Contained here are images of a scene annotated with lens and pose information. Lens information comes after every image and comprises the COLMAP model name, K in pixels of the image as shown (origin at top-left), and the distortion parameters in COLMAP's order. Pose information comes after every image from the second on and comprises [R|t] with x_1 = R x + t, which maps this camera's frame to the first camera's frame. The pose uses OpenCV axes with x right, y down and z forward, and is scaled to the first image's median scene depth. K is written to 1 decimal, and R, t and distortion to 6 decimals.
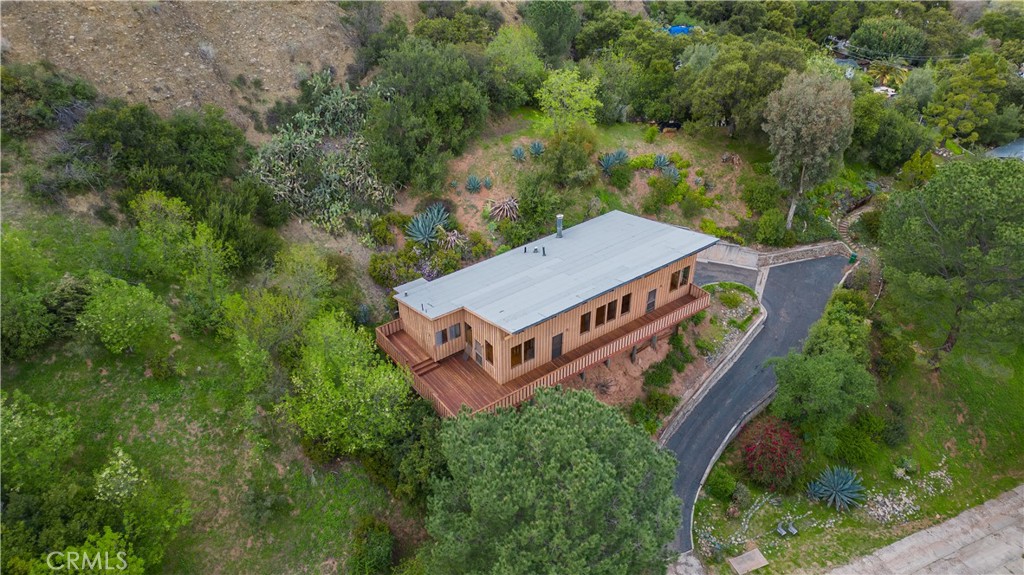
lens RADIAL K [[713.9, 0, 514.2], [0, 713.9, 286.6], [0, 0, 1]] dist [0.032370, -0.032076]
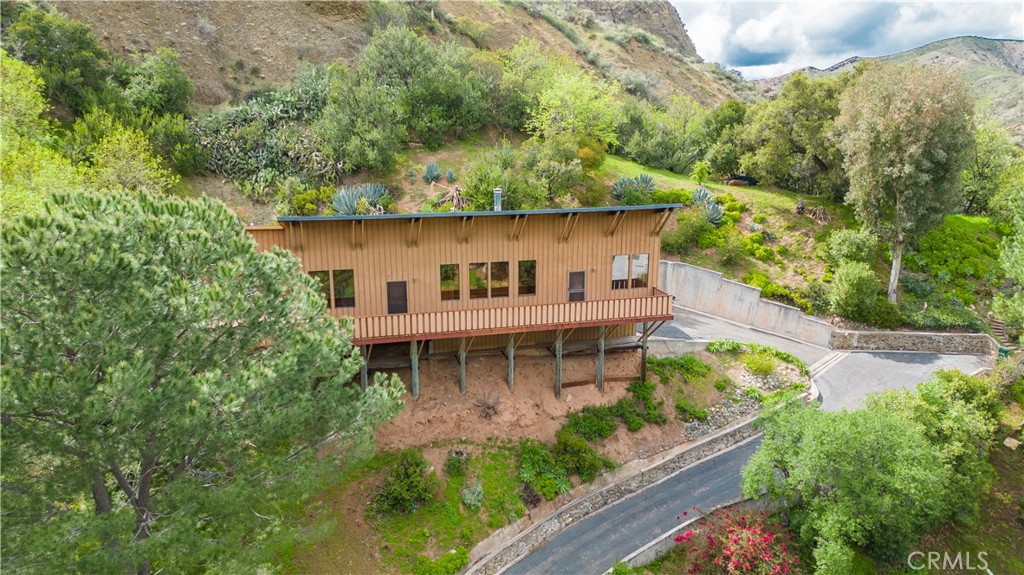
lens RADIAL K [[713.9, 0, 514.9], [0, 713.9, 291.0], [0, 0, 1]] dist [0.032370, -0.032076]
pose [[0.931004, 0.095187, -0.352378, 0.353197], [-0.210691, 0.928475, -0.305850, 0.225358], [0.298061, 0.358991, 0.884469, 0.366175]]
